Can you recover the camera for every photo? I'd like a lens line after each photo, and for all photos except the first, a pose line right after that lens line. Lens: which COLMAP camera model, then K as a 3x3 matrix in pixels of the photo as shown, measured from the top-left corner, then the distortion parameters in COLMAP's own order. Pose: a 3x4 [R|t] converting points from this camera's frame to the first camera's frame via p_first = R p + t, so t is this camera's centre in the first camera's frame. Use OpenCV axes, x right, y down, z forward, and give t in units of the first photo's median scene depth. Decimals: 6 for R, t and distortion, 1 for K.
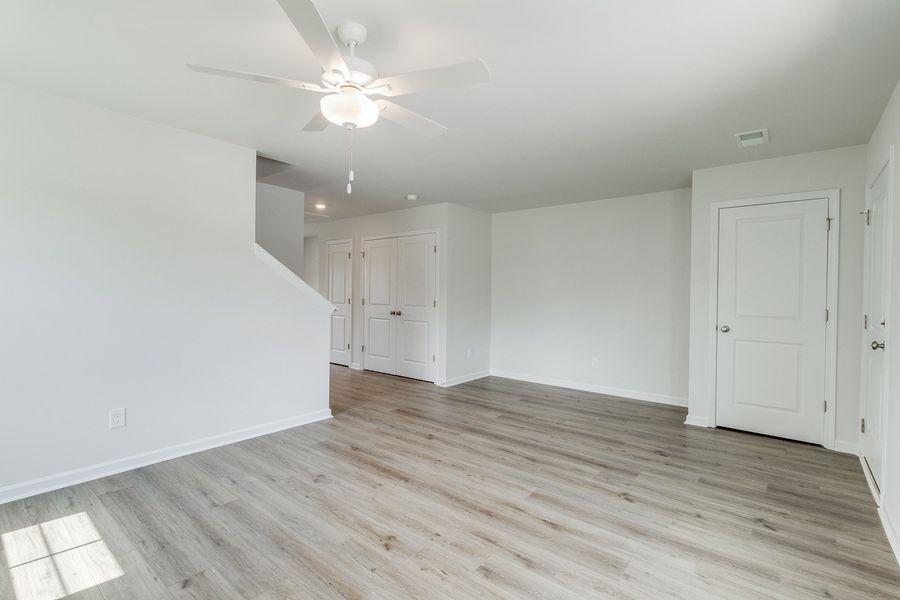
lens RADIAL K [[416.5, 0, 457.0], [0, 416.5, 295.8], [0, 0, 1]] dist [0.000340, 0.000258]
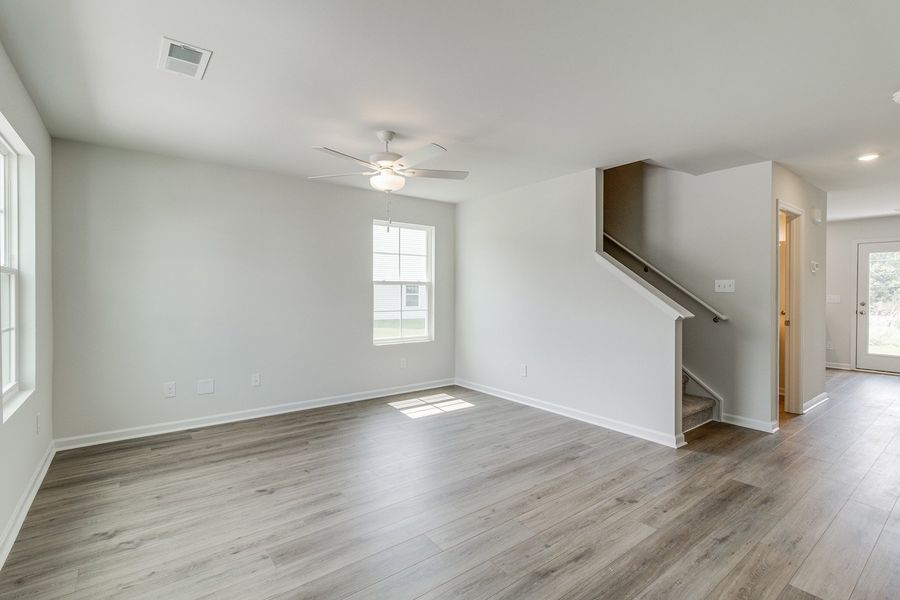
lens RADIAL K [[416.5, 0, 451.0], [0, 416.5, 297.8], [0, 0, 1]] dist [0.000340, 0.000258]
pose [[-0.232891, 0.002276, -0.972500, 0.822031], [-0.014720, 0.999874, 0.005865, -0.000621], [0.972391, 0.015681, -0.232829, 1.051268]]
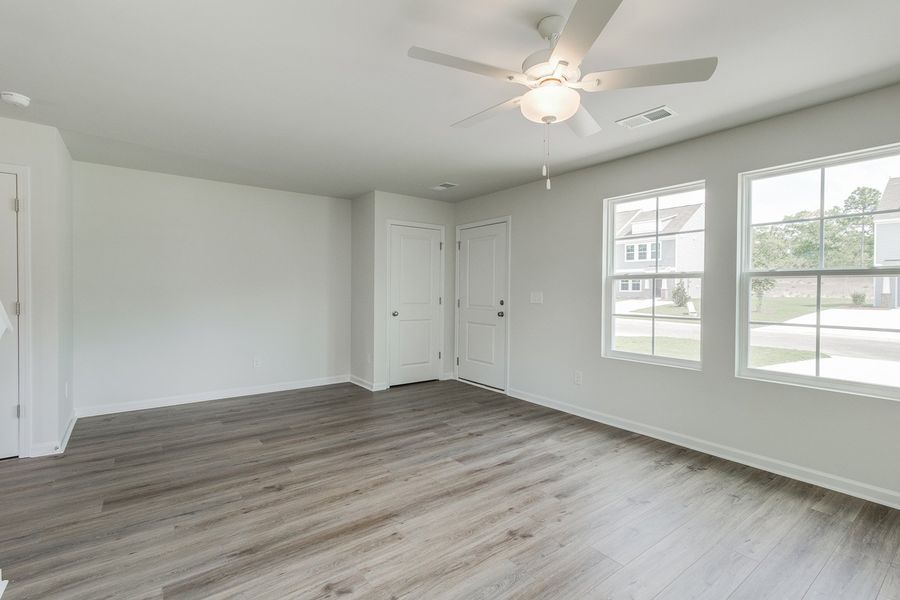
lens RADIAL K [[416.5, 0, 449.2], [0, 416.5, 297.6], [0, 0, 1]] dist [0.000340, 0.000258]
pose [[0.245316, -0.027237, 0.969060, -0.820401], [0.004437, 0.999626, 0.026973, -0.011953], [-0.969433, -0.002317, 0.245346, 0.638744]]
